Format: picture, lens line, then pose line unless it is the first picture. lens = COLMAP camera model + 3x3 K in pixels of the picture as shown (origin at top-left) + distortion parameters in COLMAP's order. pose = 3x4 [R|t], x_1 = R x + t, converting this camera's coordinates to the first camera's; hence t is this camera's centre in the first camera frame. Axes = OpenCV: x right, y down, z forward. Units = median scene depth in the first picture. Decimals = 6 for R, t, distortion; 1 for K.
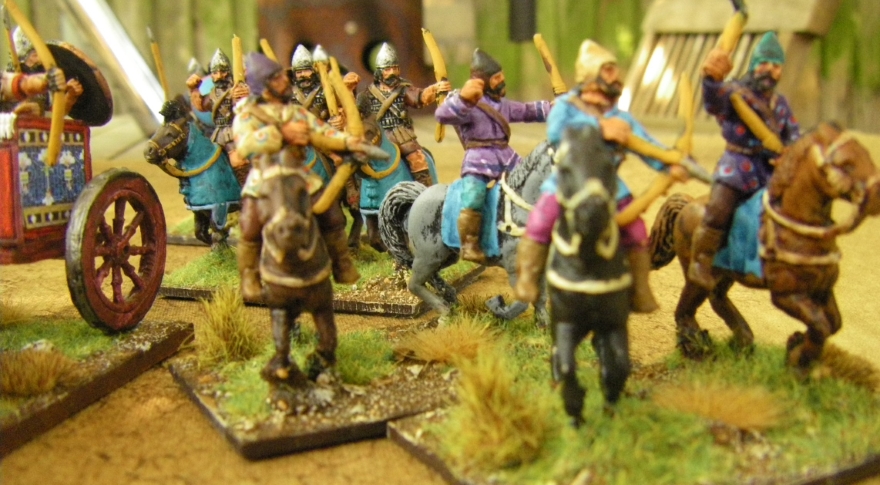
lens RADIAL K [[958.9, 0, 440.0], [0, 958.9, 242.5], [0, 0, 1]] dist [-0.126593, 0.061335]
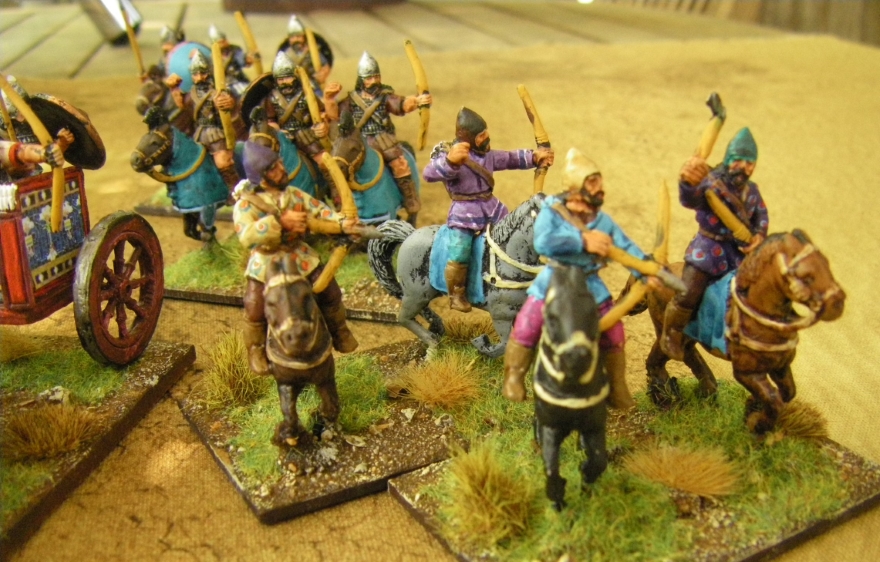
lens RADIAL K [[967.1, 0, 440.0], [0, 967.1, 281.0], [0, 0, 1]] dist [-0.128184, 0.019216]
pose [[0.999285, -0.018162, 0.033174, -0.025774], [0.011384, 0.980915, 0.194106, -0.245438], [-0.036066, -0.193589, 0.980419, -0.057454]]
